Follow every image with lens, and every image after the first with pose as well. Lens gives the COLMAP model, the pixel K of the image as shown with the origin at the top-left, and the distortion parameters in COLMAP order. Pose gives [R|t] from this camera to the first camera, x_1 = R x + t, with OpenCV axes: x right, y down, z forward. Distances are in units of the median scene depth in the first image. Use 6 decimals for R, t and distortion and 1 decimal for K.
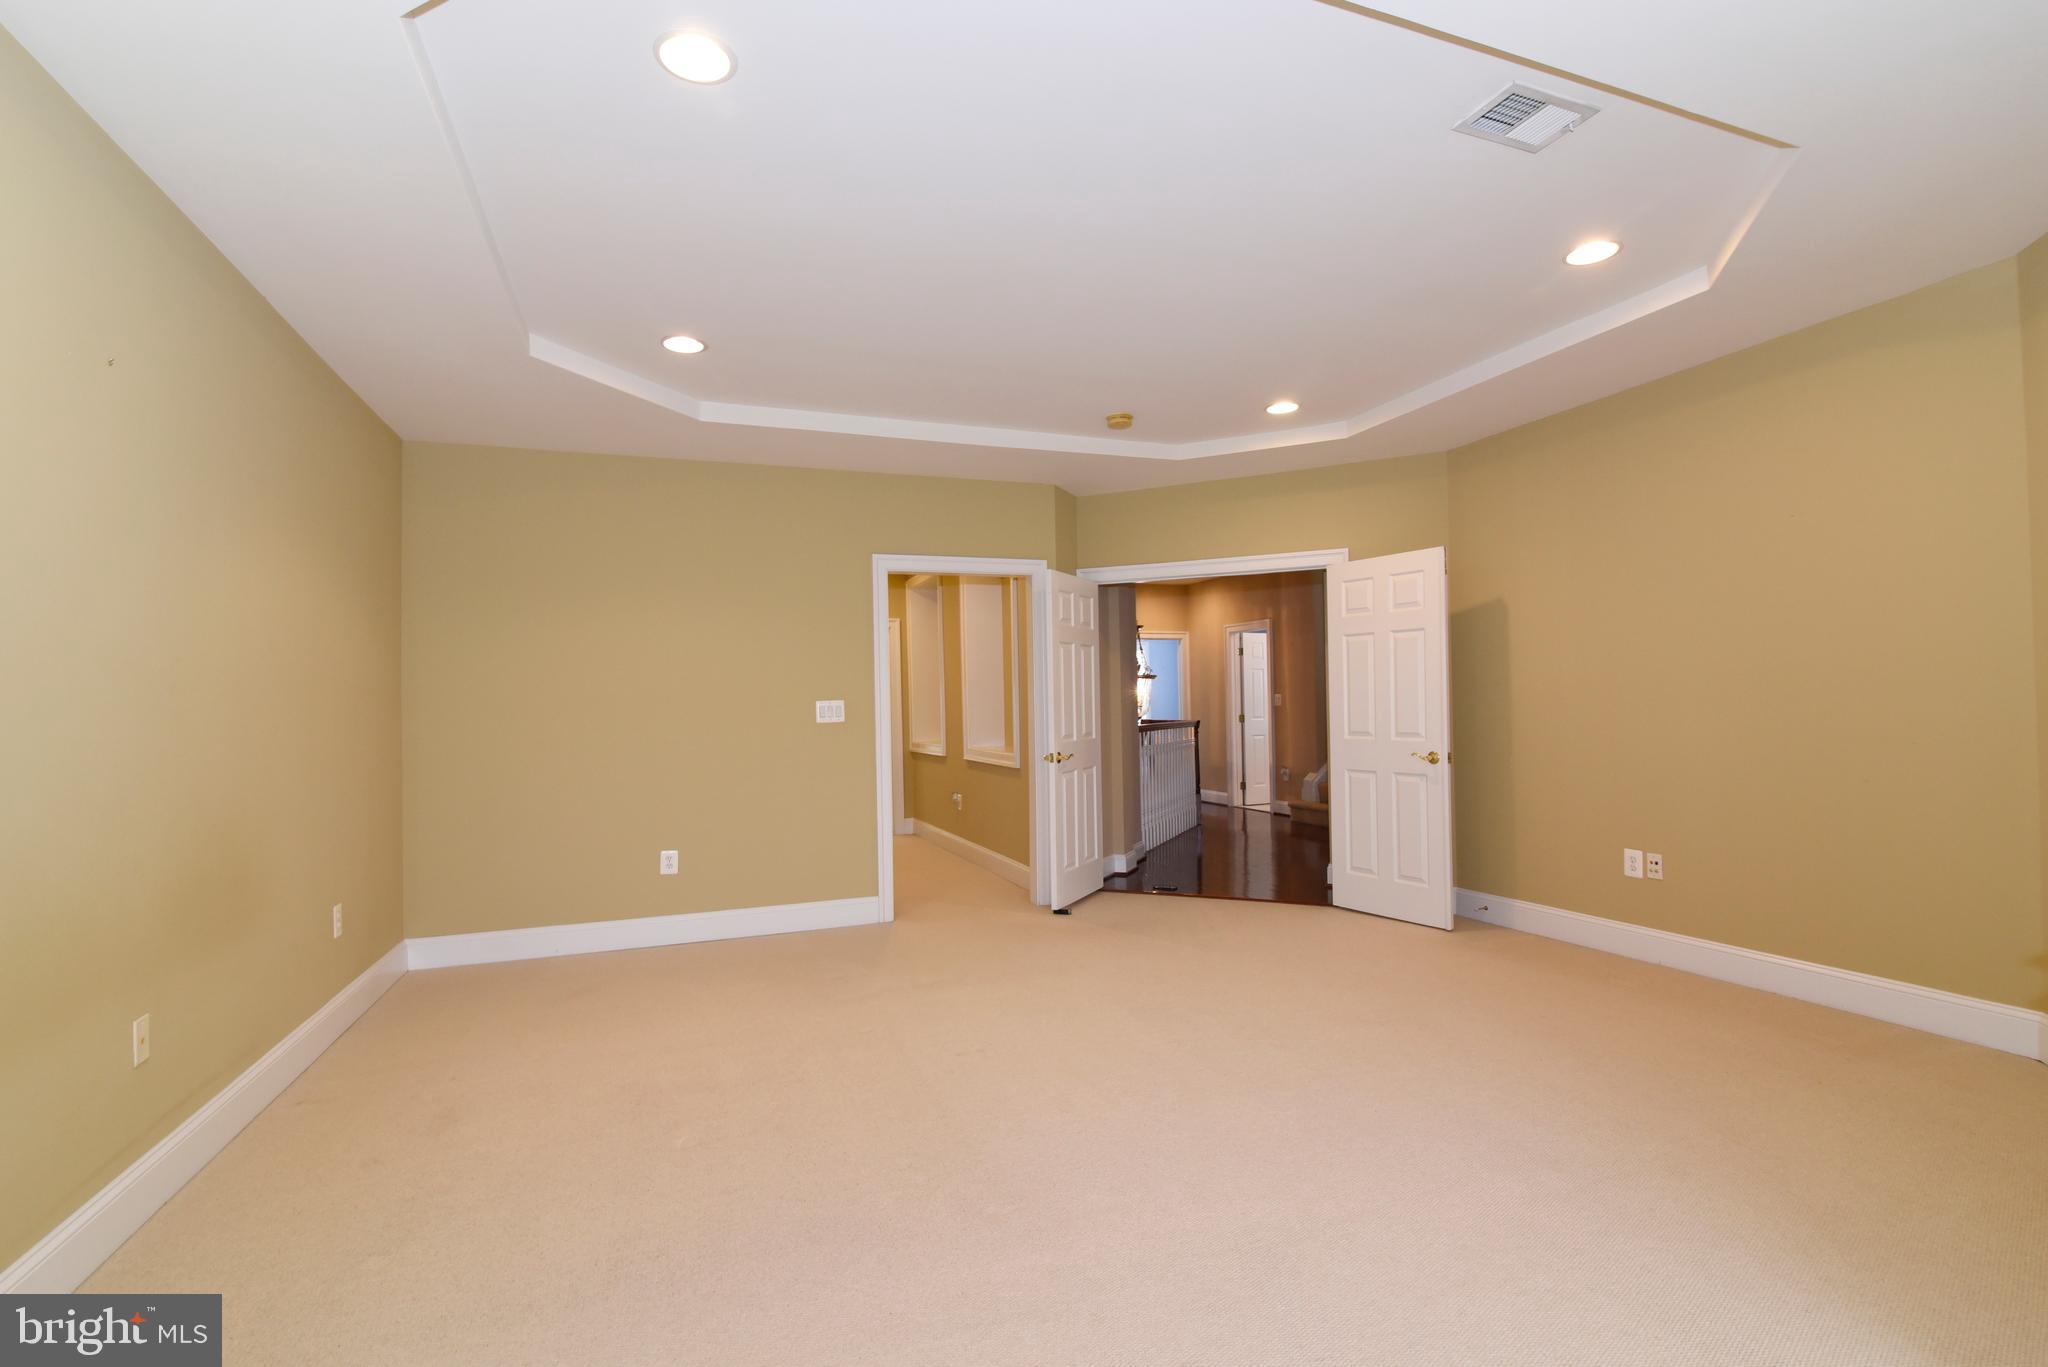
lens RADIAL K [[935.4, 0, 1024.0], [0, 935.4, 683.5], [0, 0, 1]] dist [-0.020481, 0.000206]
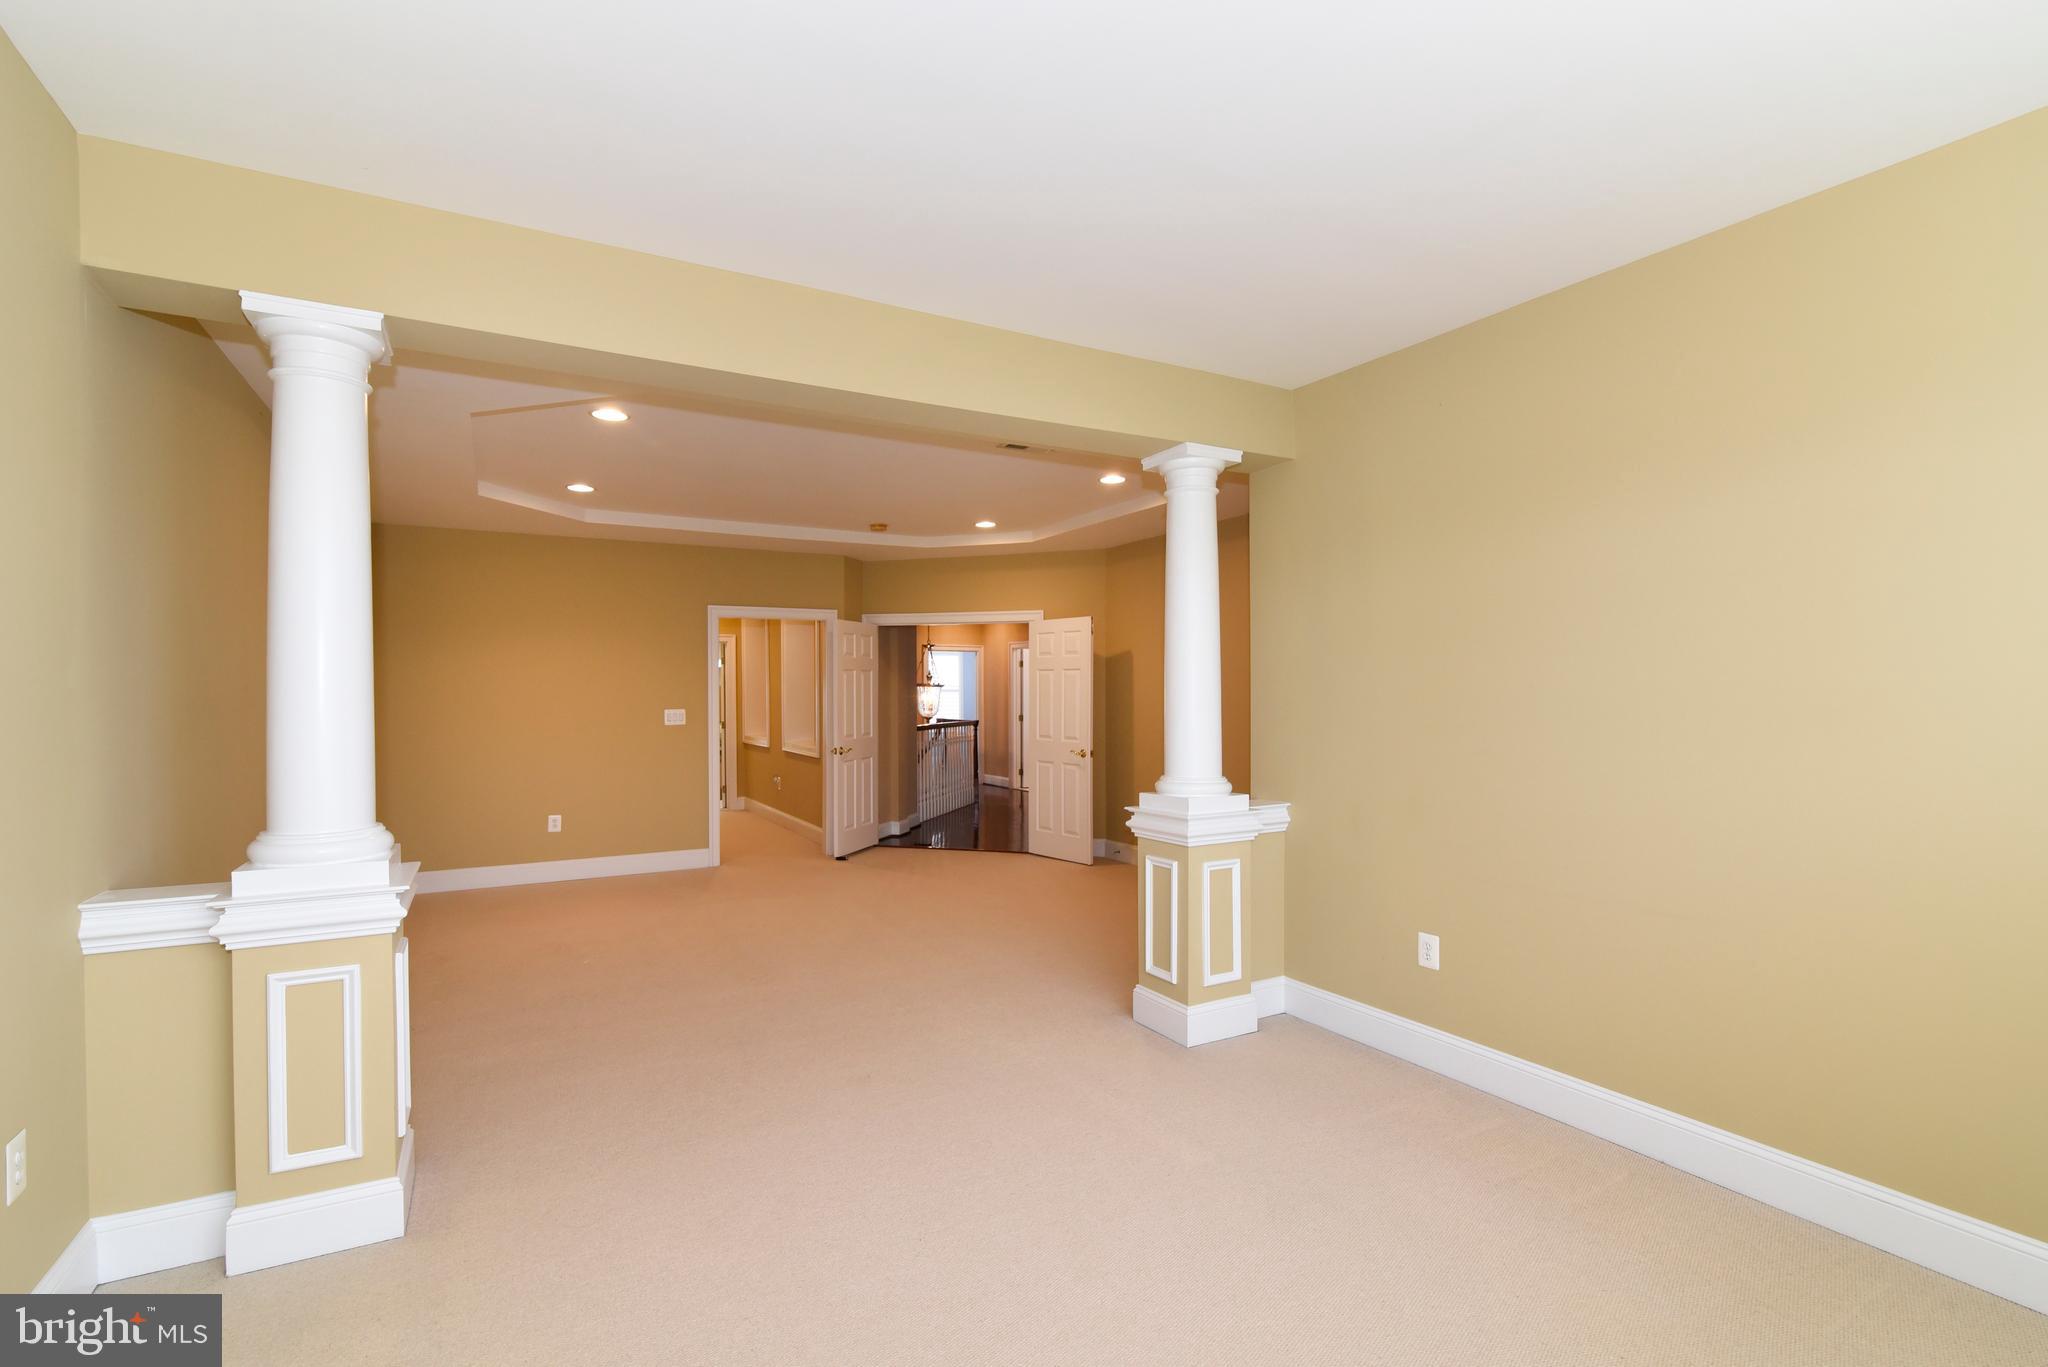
lens RADIAL K [[935.4, 0, 1024.0], [0, 935.4, 683.5], [0, 0, 1]] dist [-0.020481, 0.000206]
pose [[0.988465, 0.017771, 0.150402, 0.090604], [-0.019912, 0.999721, 0.012741, -0.044609], [-0.150134, -0.015589, 0.988543, -0.423195]]
